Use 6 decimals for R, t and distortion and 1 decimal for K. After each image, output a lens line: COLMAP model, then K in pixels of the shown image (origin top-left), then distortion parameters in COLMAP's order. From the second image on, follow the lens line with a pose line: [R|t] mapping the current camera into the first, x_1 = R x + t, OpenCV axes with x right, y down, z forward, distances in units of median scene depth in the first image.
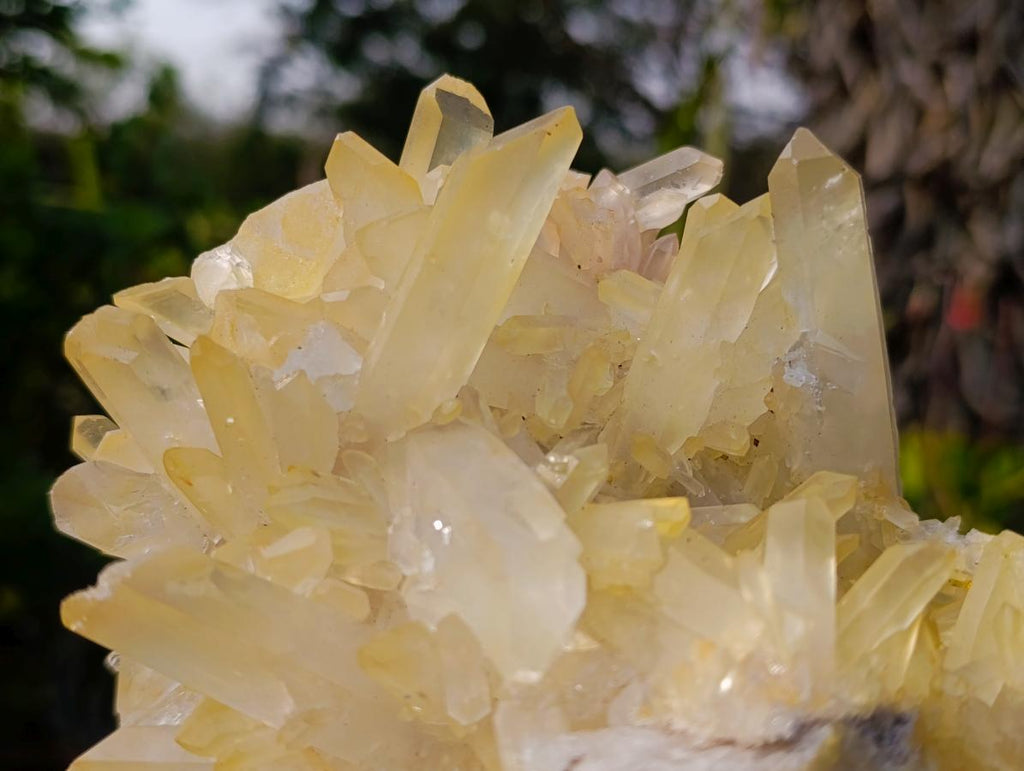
lens RADIAL K [[1543.8, 0, 514.3], [0, 1543.8, 362.5], [0, 0, 1]] dist [0.294540, -1.584219]
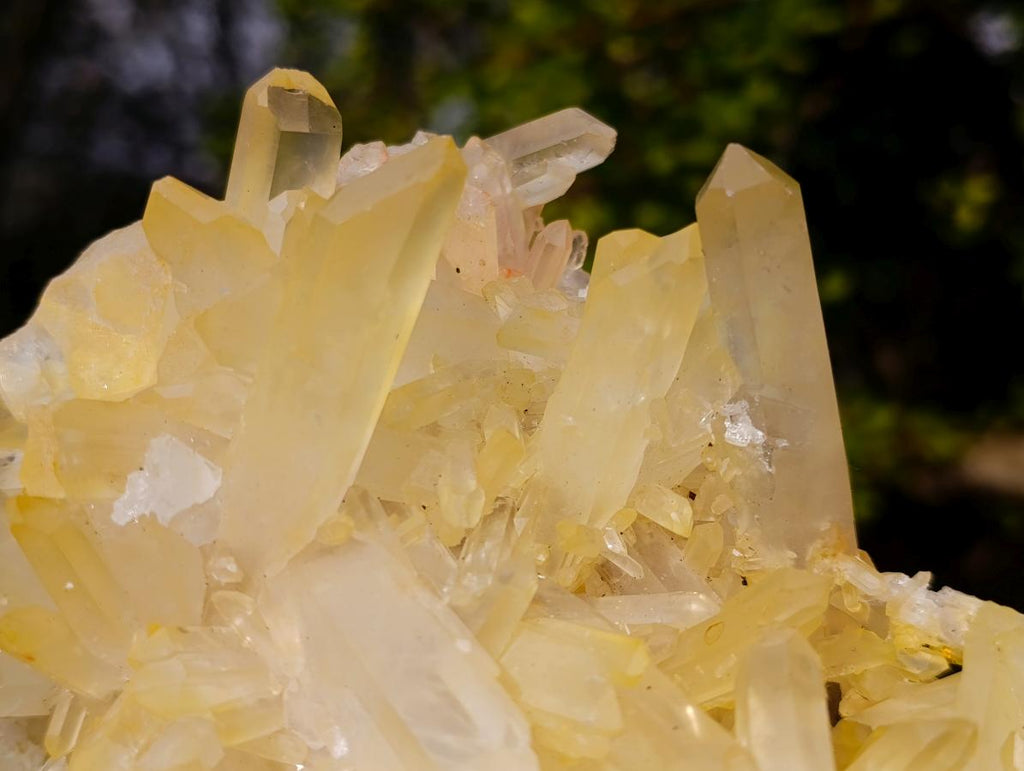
lens RADIAL K [[1543.8, 0, 514.3], [0, 1543.8, 362.5], [0, 0, 1]] dist [0.294540, -1.584219]
pose [[0.987505, -0.103511, 0.118825, -0.037794], [0.077303, 0.975255, 0.207130, -0.213919], [-0.137324, -0.195356, 0.971071, 0.197806]]
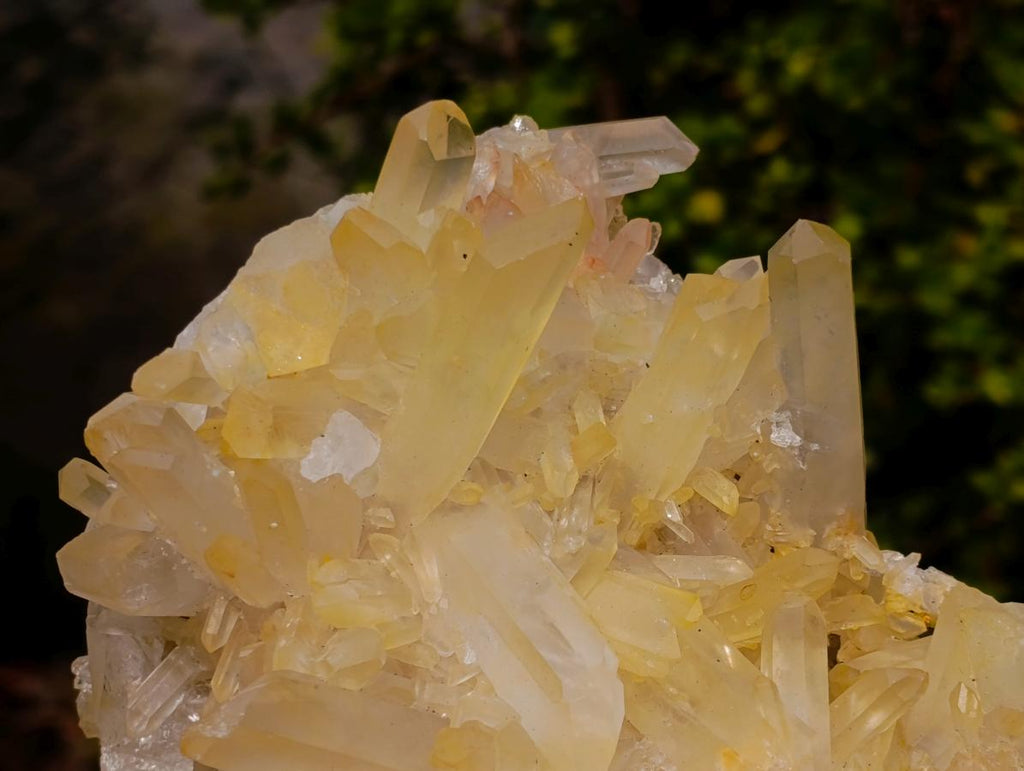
lens RADIAL K [[3228.3, 0, 552.4], [0, 3228.3, 385.4], [0, 0, 1]] dist [0.546976, -0.764422]
pose [[0.978122, -0.043275, 0.203479, -0.422545], [-0.031919, 0.935323, 0.352353, -0.799350], [-0.205567, -0.351139, 0.913479, -0.982047]]
